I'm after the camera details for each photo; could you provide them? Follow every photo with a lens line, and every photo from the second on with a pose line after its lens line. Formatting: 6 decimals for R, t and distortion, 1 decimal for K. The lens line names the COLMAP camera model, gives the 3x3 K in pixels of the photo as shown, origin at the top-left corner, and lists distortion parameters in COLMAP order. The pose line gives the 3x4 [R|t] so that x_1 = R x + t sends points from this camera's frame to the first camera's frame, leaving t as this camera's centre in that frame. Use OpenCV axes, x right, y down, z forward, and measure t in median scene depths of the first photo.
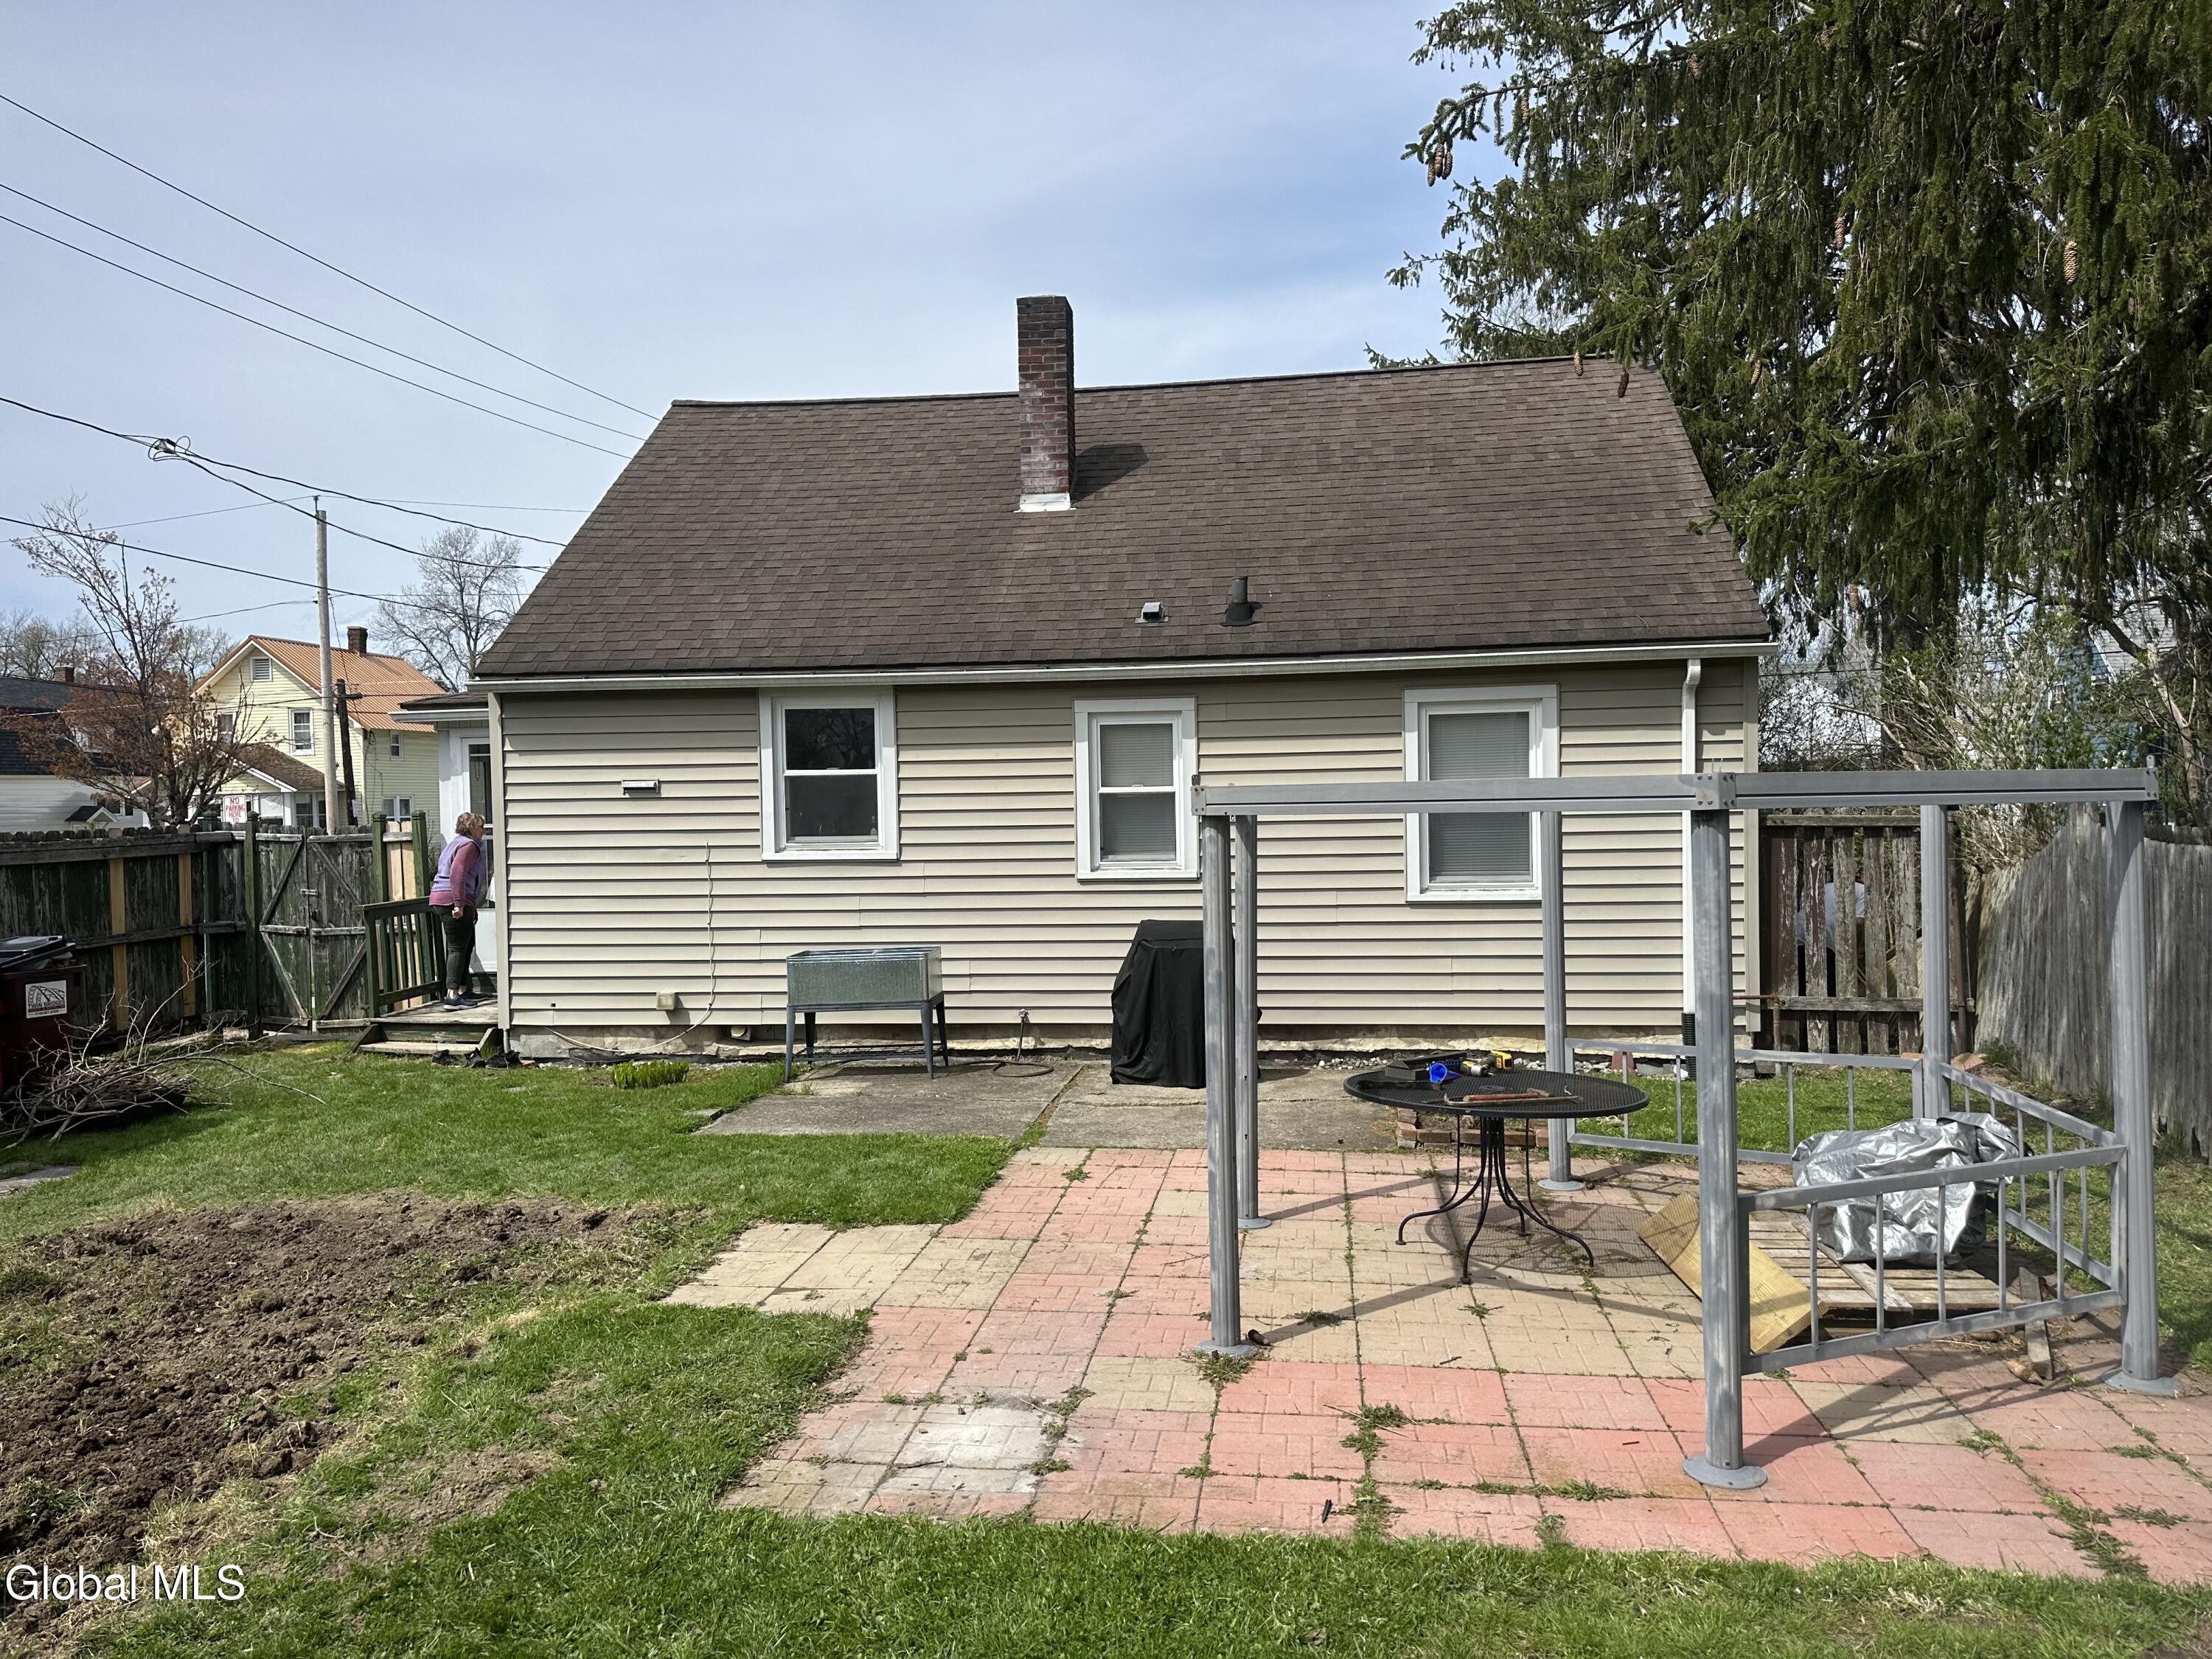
lens RADIAL K [[1577.5, 0, 1106.0], [0, 1577.5, 829.5], [0, 0, 1]] dist [-0.006030, -0.004163]
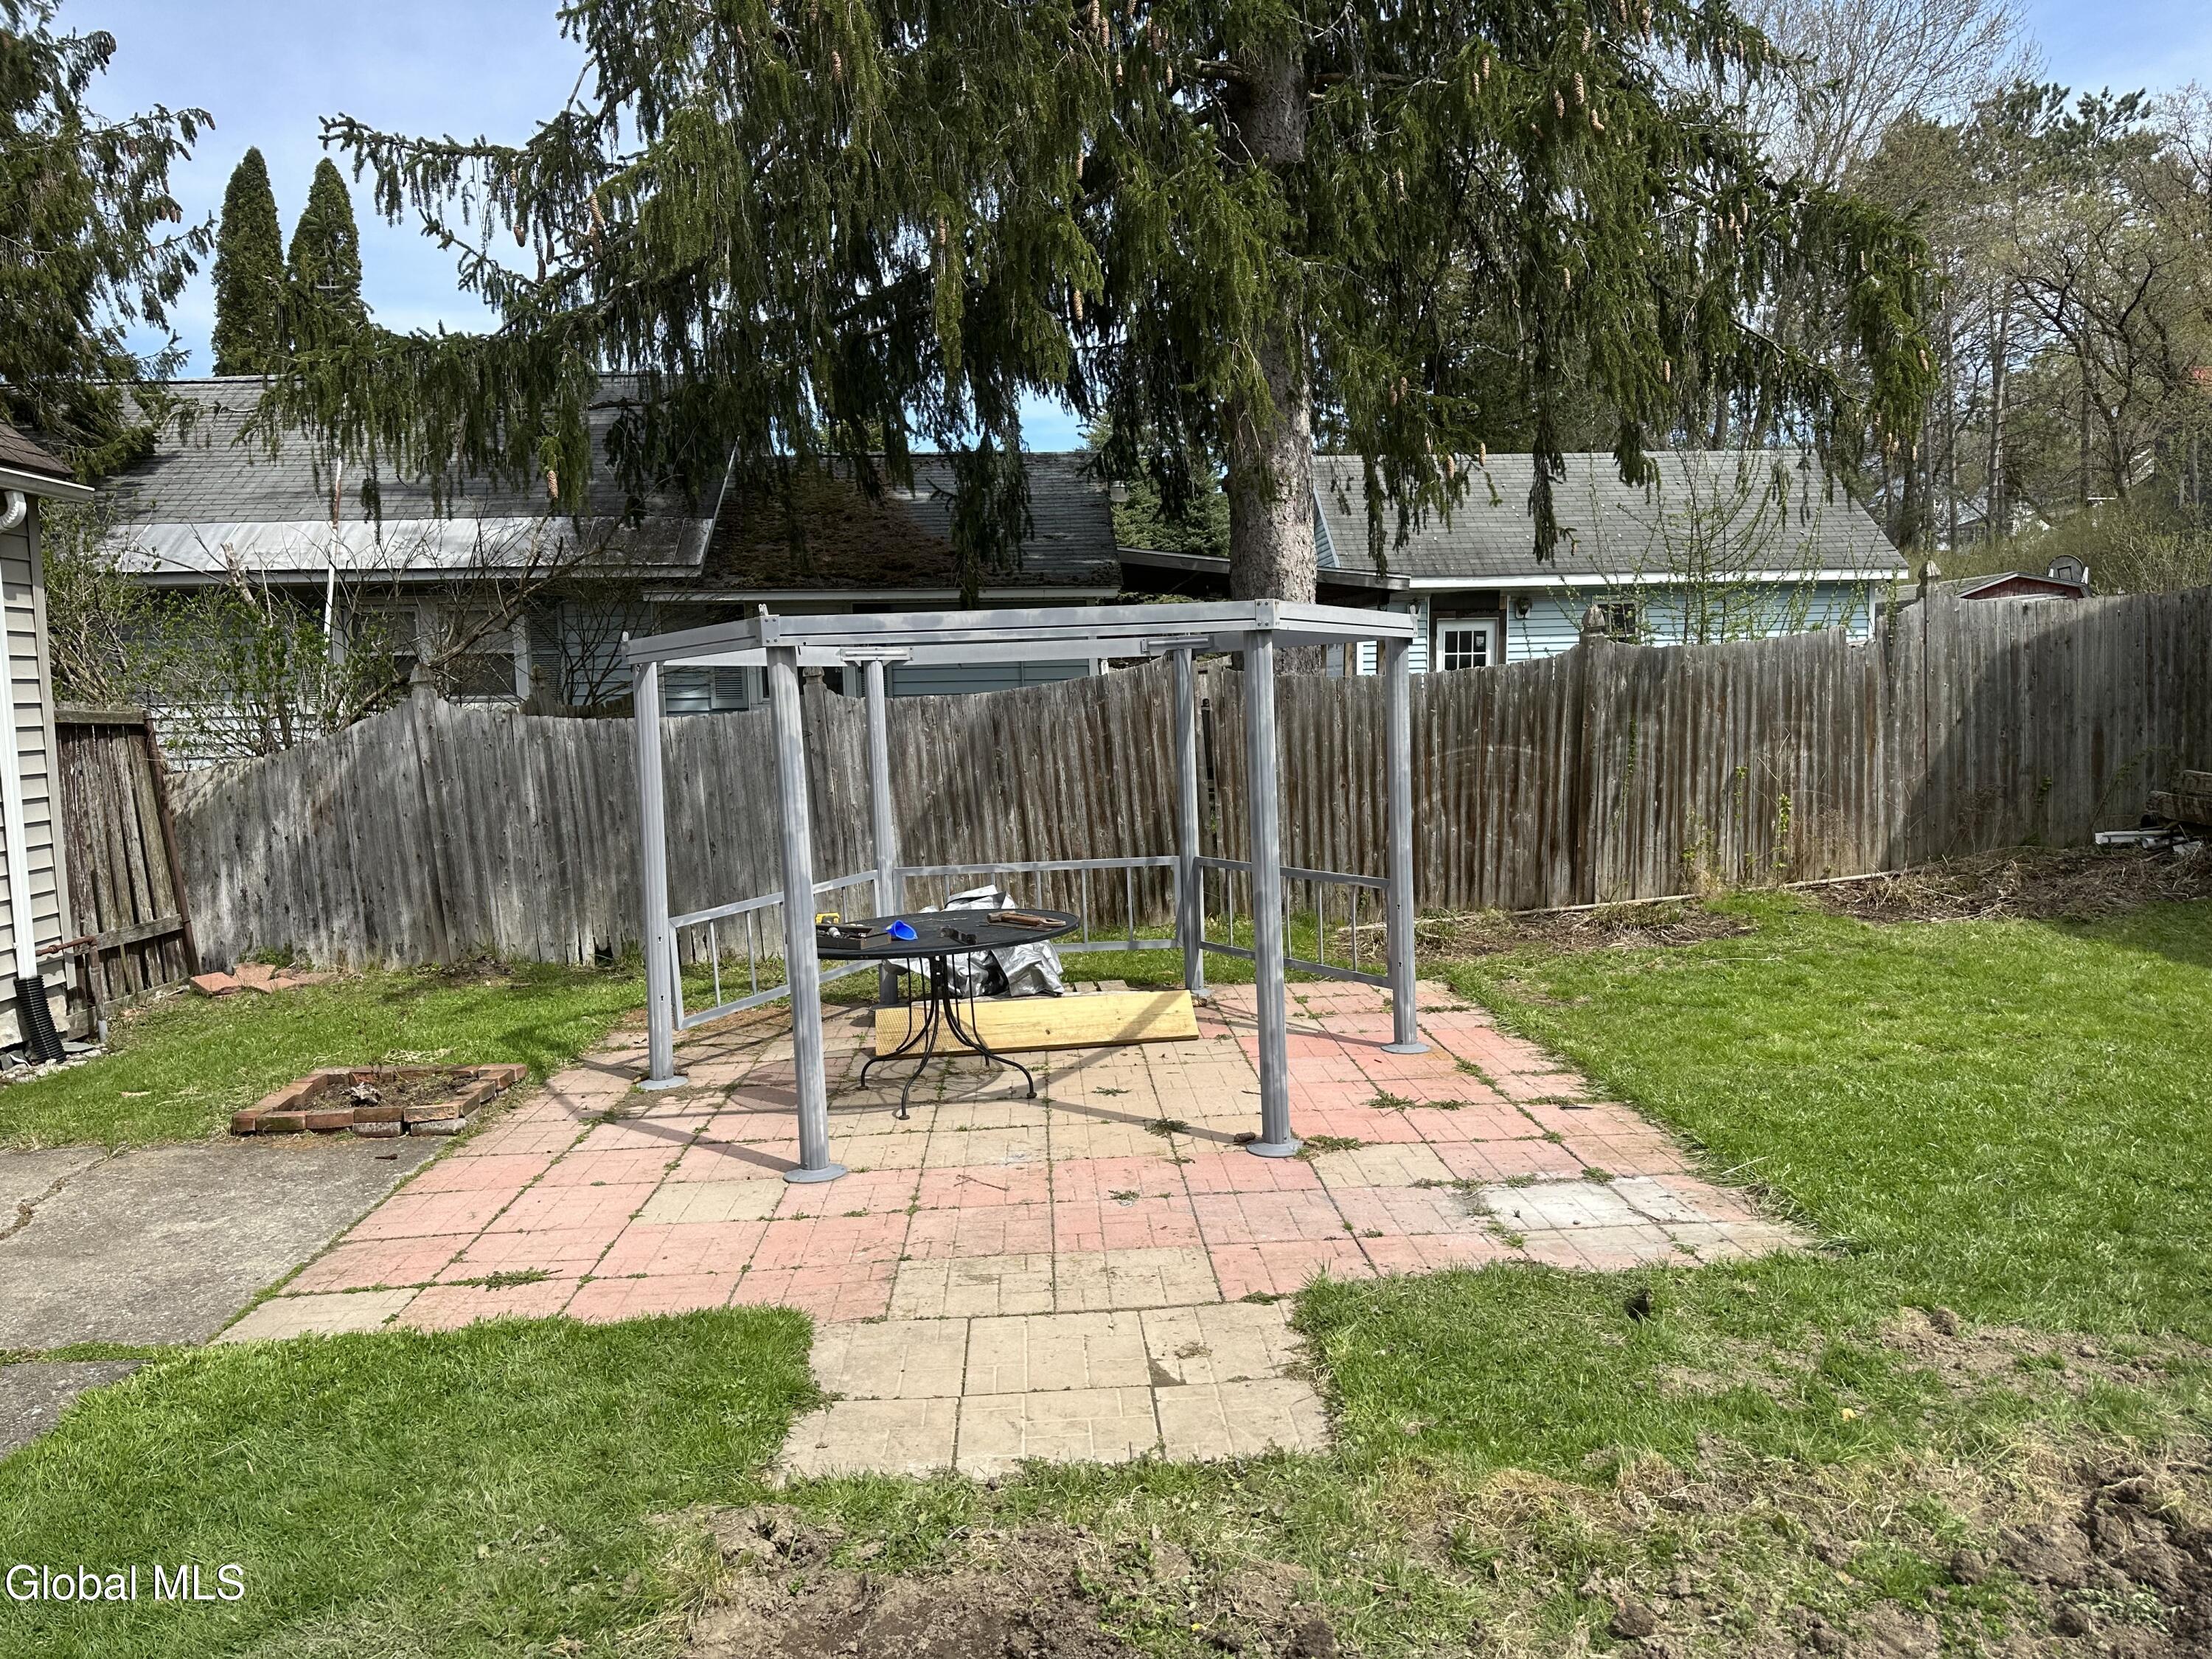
lens RADIAL K [[1625.0, 0, 1106.0], [0, 1625.0, 829.5], [0, 0, 1]] dist [0.004102, 0.000302]
pose [[-0.180476, -0.075246, 0.980697, -0.952909], [0.061795, 0.994232, 0.087656, 0.025940], [-0.981636, 0.076422, -0.174785, 1.319958]]
